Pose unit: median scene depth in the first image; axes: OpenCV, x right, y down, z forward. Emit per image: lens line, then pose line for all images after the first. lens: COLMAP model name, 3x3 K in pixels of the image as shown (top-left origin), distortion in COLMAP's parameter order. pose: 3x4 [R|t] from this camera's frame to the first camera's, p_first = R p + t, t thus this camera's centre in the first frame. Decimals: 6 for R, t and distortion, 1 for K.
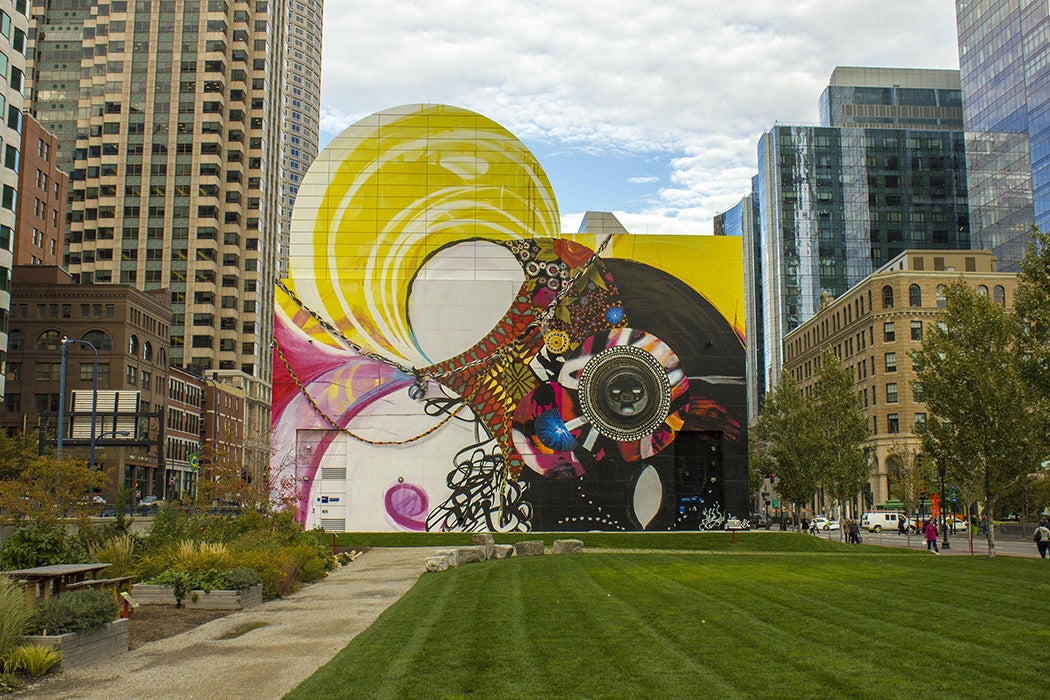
lens RADIAL K [[1302.0, 0, 525.4], [0, 1302.0, 349.3], [0, 0, 1]] dist [-0.024440, 0.000000]
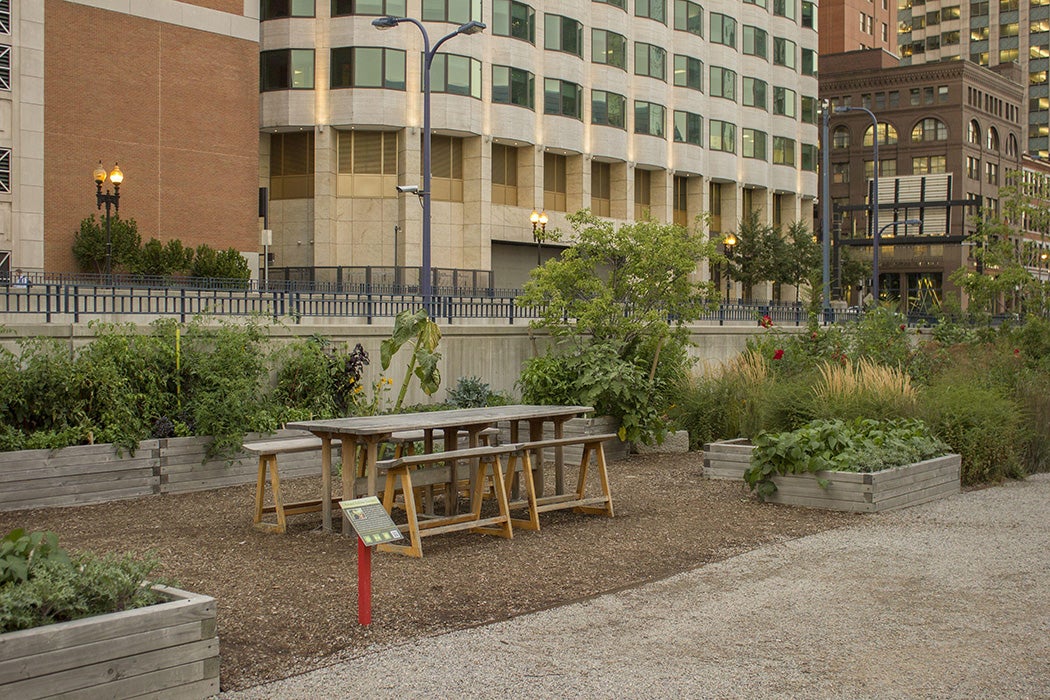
lens RADIAL K [[1302.0, 0, 526.2], [0, 1302.0, 349.9], [0, 0, 1]] dist [-0.024440, 0.000000]
pose [[0.786714, 0.008089, -0.617264, -0.009040], [0.077059, 0.990806, 0.111198, 0.021482], [0.612489, -0.135047, 0.778858, 0.148787]]
